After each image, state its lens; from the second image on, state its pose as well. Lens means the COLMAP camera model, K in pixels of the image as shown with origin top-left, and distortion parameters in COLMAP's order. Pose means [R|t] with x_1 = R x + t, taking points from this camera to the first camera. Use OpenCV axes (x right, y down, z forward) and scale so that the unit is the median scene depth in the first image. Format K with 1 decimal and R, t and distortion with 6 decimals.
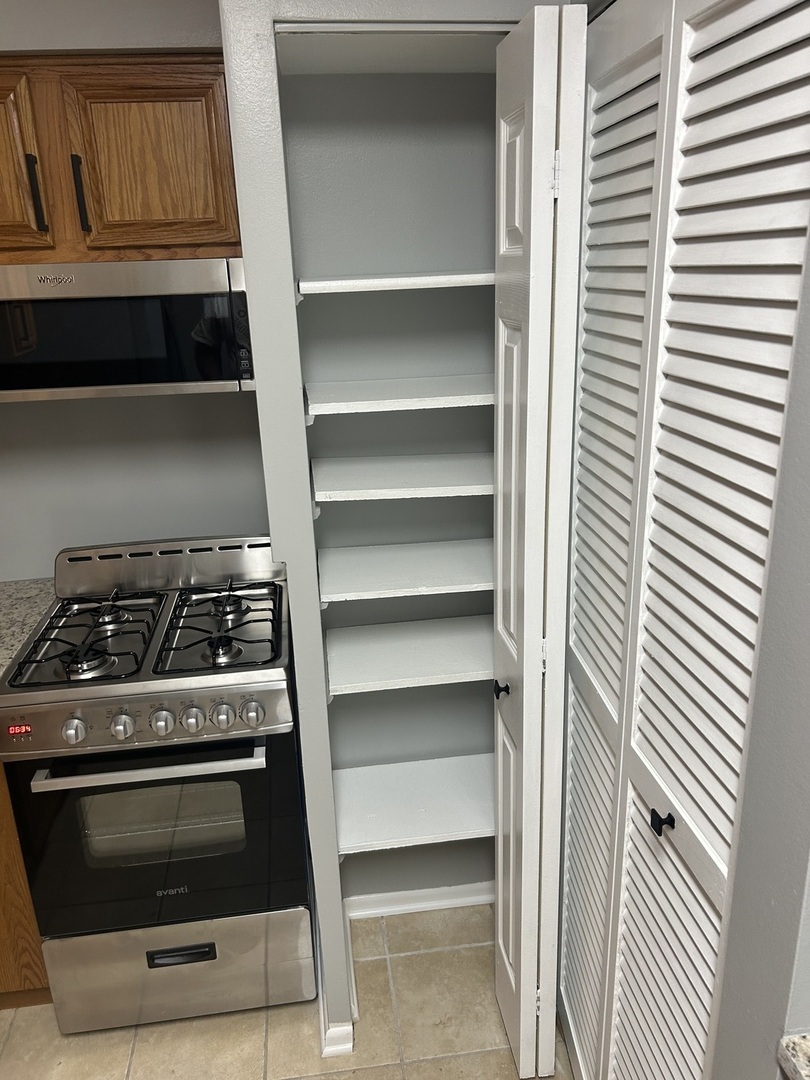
lens RADIAL K [[807.5, 0, 405.4], [0, 807.5, 543.4], [0, 0, 1]] dist [0.001919, -0.001433]
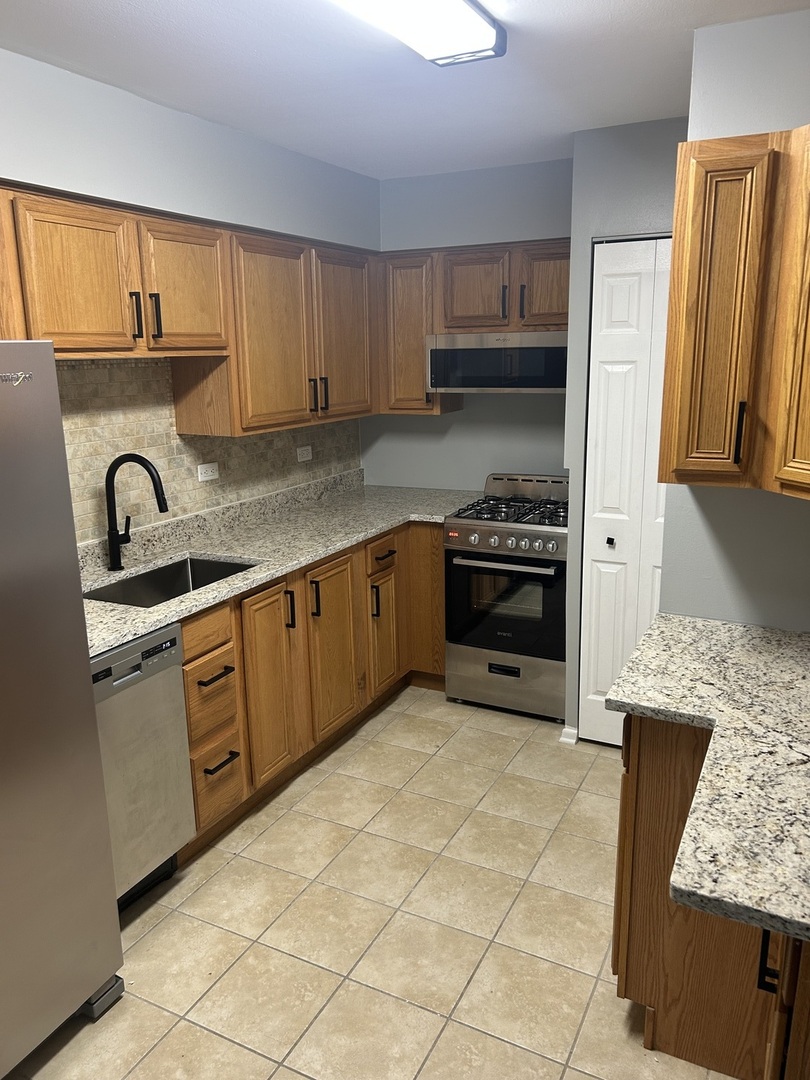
lens RADIAL K [[807.5, 0, 402.2], [0, 807.5, 538.4], [0, 0, 1]] dist [0.001919, -0.001433]
pose [[0.827812, 0.147078, -0.541382, 0.603304], [-0.185160, 0.982575, -0.016186, 0.292364], [0.529568, 0.113641, 0.840621, -0.933880]]
